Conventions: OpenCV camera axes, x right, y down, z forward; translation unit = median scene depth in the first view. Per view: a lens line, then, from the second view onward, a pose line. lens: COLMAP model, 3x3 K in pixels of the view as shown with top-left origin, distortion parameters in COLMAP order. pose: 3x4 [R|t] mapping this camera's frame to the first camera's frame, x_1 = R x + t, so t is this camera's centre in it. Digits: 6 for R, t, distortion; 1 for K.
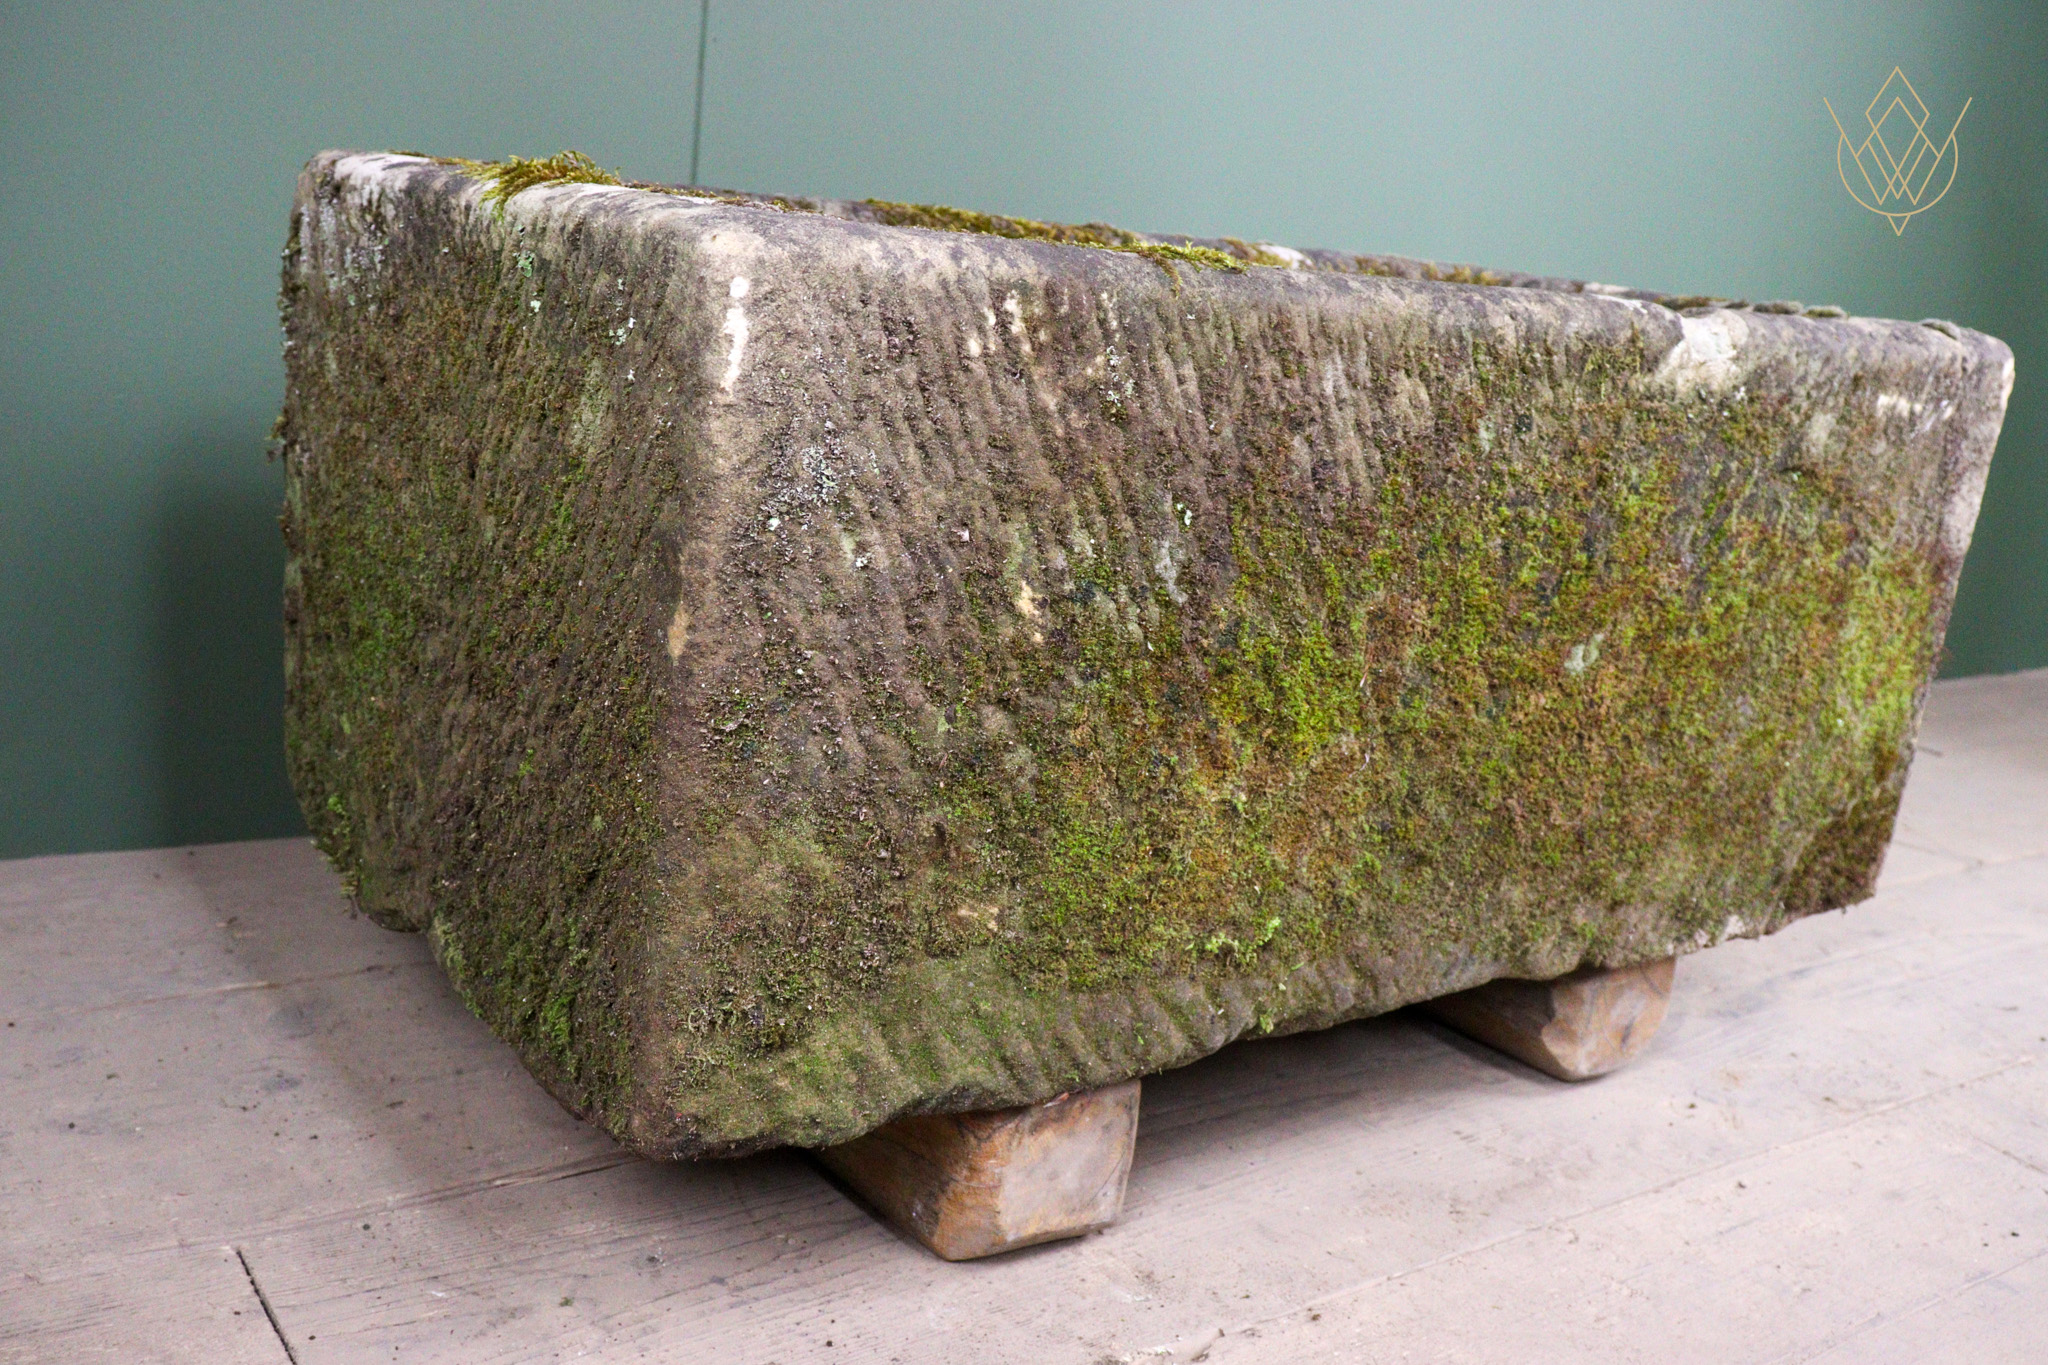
lens RADIAL K [[1861.9, 0, 1024.8], [0, 1861.9, 687.5], [0, 0, 1]] dist [-0.008752, 0.000000]
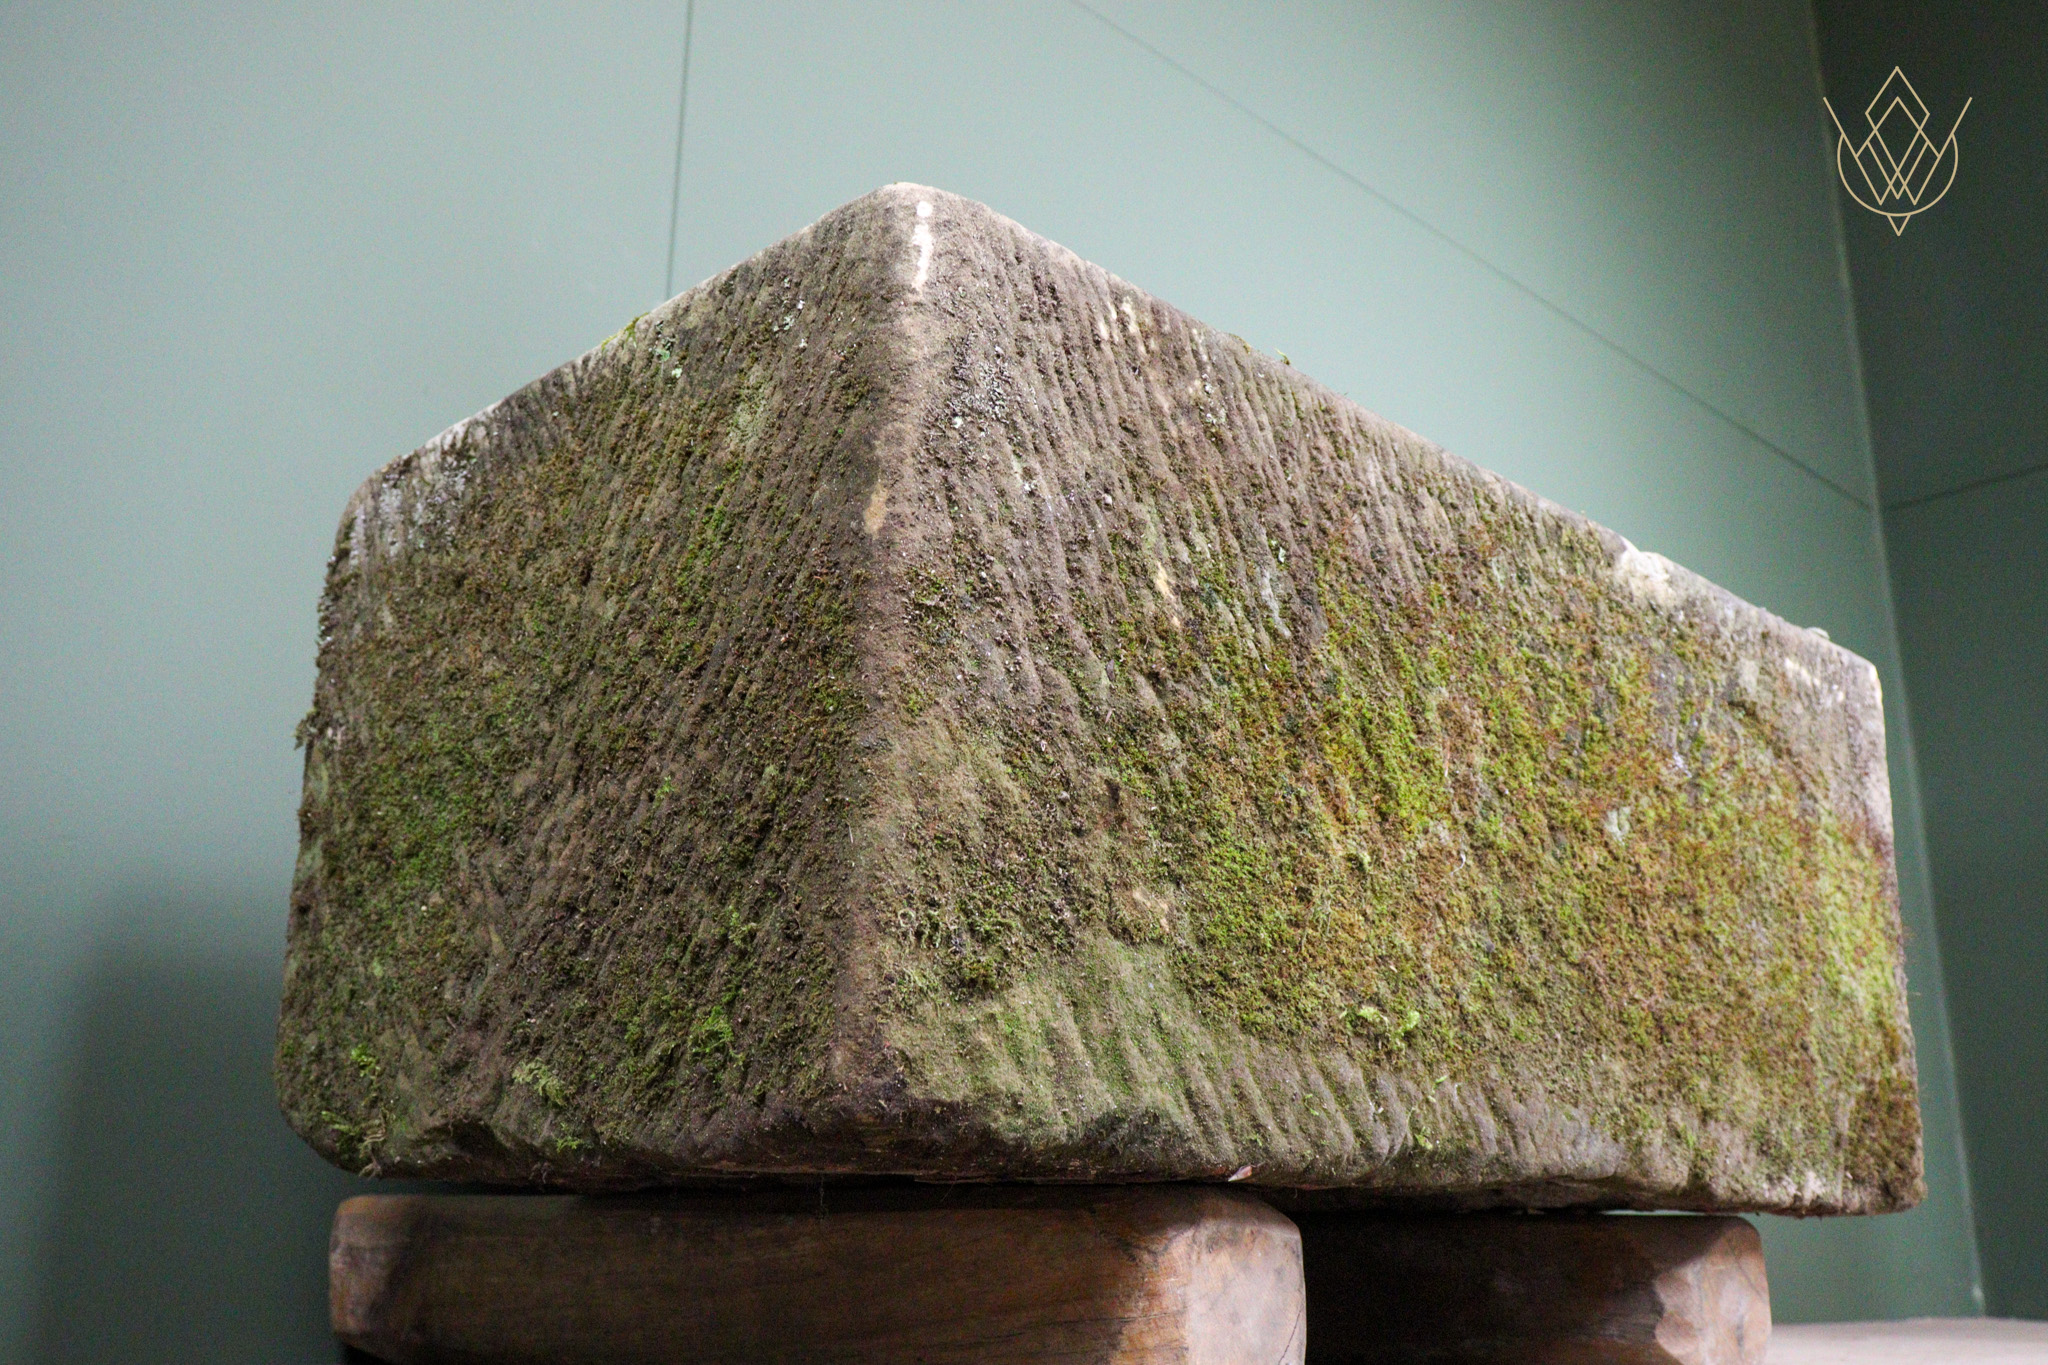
lens RADIAL K [[1861.9, 0, 1017.6], [0, 1861.9, 685.0], [0, 0, 1]] dist [-0.008752, 0.000000]
pose [[0.986812, -0.052538, 0.153105, -0.223232], [0.122469, 0.860814, -0.493964, 0.468814], [-0.105843, 0.506200, 0.855896, 0.132836]]
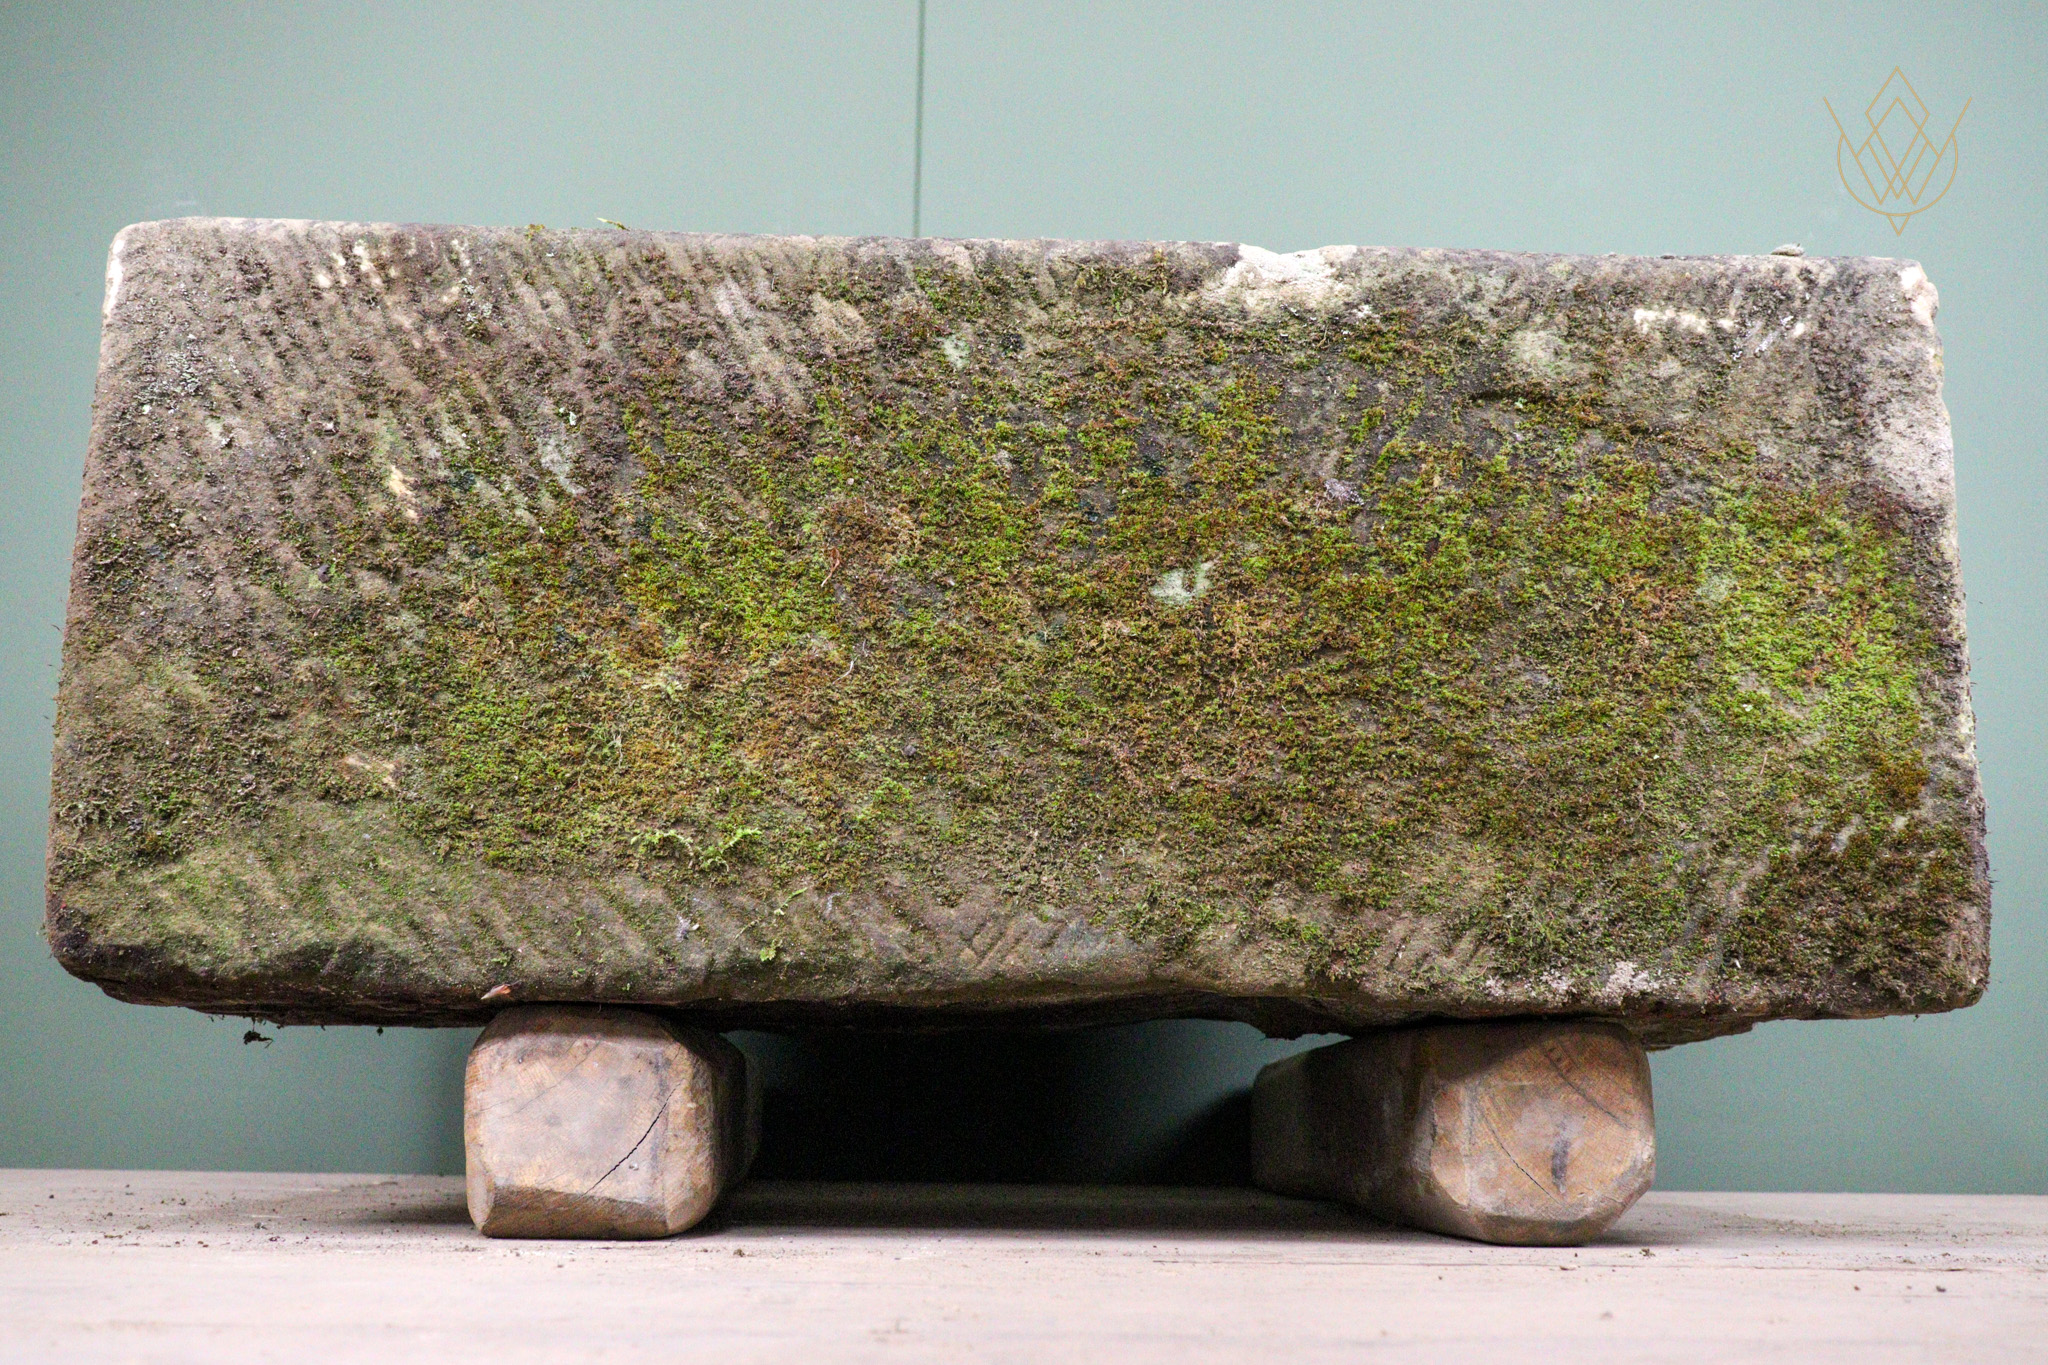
lens RADIAL K [[1861.9, 0, 1026.4], [0, 1861.9, 696.1], [0, 0, 1]] dist [-0.008752, 0.000000]
pose [[0.830188, -0.218324, -0.512955, 0.836655], [-0.051958, 0.885819, -0.461113, 0.550128], [0.555057, 0.409462, 0.724053, 0.389393]]
